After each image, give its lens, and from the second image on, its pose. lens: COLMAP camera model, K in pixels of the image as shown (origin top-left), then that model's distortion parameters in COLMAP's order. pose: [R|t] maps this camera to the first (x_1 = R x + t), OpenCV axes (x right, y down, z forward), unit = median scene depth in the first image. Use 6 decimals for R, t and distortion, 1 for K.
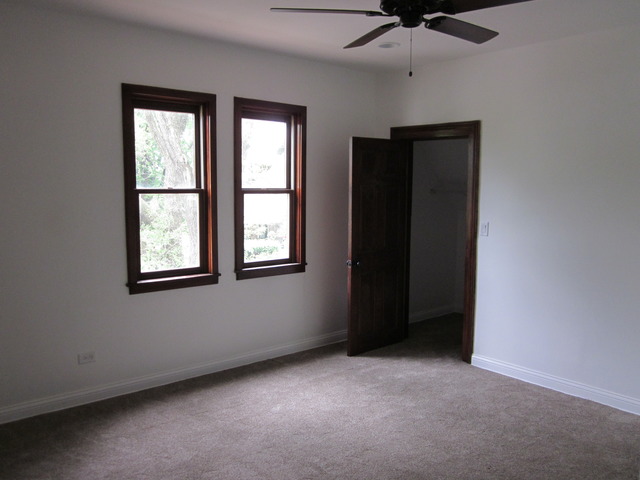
lens RADIAL K [[533.8, 0, 319.3], [0, 533.8, 240.1], [0, 0, 1]] dist [-0.052646, 0.032163]
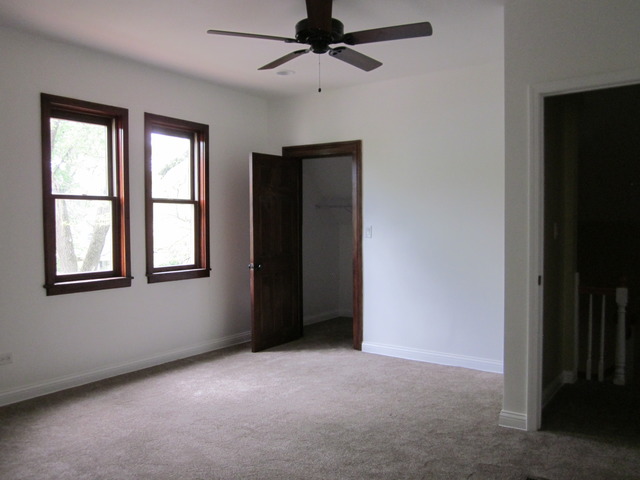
lens RADIAL K [[533.8, 0, 320.6], [0, 533.8, 239.9], [0, 0, 1]] dist [-0.052646, 0.032163]
pose [[0.967976, -0.019897, 0.250252, -0.094806], [0.037057, 0.997259, -0.064048, 0.076713], [-0.248292, 0.071270, 0.966060, -0.119028]]
